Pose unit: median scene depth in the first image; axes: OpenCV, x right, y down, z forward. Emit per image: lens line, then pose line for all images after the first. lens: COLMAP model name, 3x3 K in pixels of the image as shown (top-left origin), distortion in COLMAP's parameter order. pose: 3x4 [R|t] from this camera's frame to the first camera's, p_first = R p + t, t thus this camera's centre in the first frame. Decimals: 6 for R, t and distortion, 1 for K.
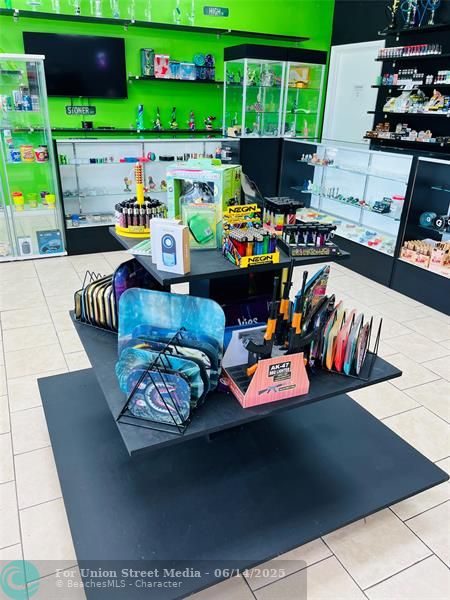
lens RADIAL K [[457.1, 0, 223.3], [0, 457.1, 306.4], [0, 0, 1]] dist [0.038425, -0.051455]
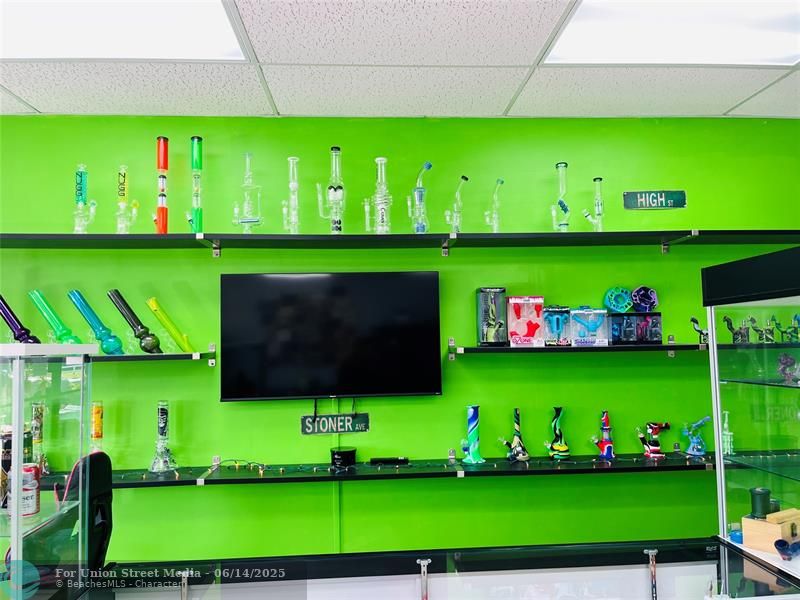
lens RADIAL K [[609.4, 0, 396.2], [0, 609.4, 301.8], [0, 0, 1]] dist [0.038425, -0.051455]
pose [[0.926726, -0.065948, -0.369906, -0.035147], [-0.112170, 0.891027, -0.439874, -0.278753], [0.358605, 0.449135, 0.818340, 0.492498]]
